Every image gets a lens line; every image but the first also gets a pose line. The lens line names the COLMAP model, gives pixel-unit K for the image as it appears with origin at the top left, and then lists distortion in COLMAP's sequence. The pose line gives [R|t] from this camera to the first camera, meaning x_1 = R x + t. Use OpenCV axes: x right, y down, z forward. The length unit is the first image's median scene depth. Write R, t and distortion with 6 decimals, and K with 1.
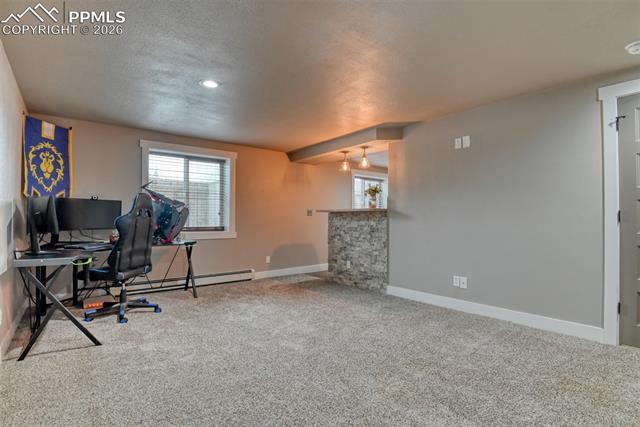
lens RADIAL K [[314.7, 0, 322.0], [0, 314.7, 215.1], [0, 0, 1]] dist [-0.022906, -0.001144]
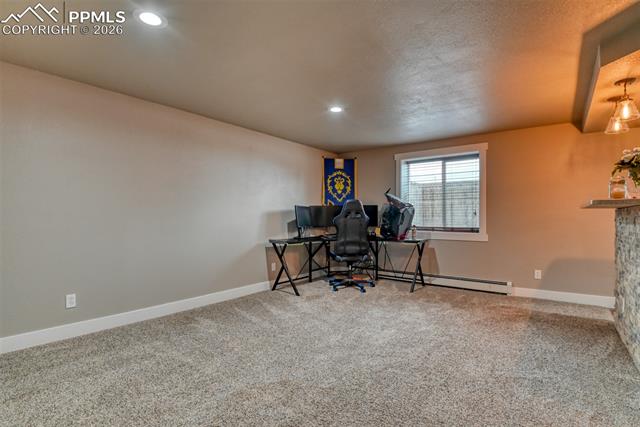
lens RADIAL K [[314.7, 0, 322.0], [0, 314.7, 215.1], [0, 0, 1]] dist [-0.022906, -0.001144]
pose [[0.230281, -0.009693, -0.973076, 0.589041], [0.008700, 0.999931, -0.007902, 0.004359], [0.973085, -0.006646, 0.230350, 0.466135]]
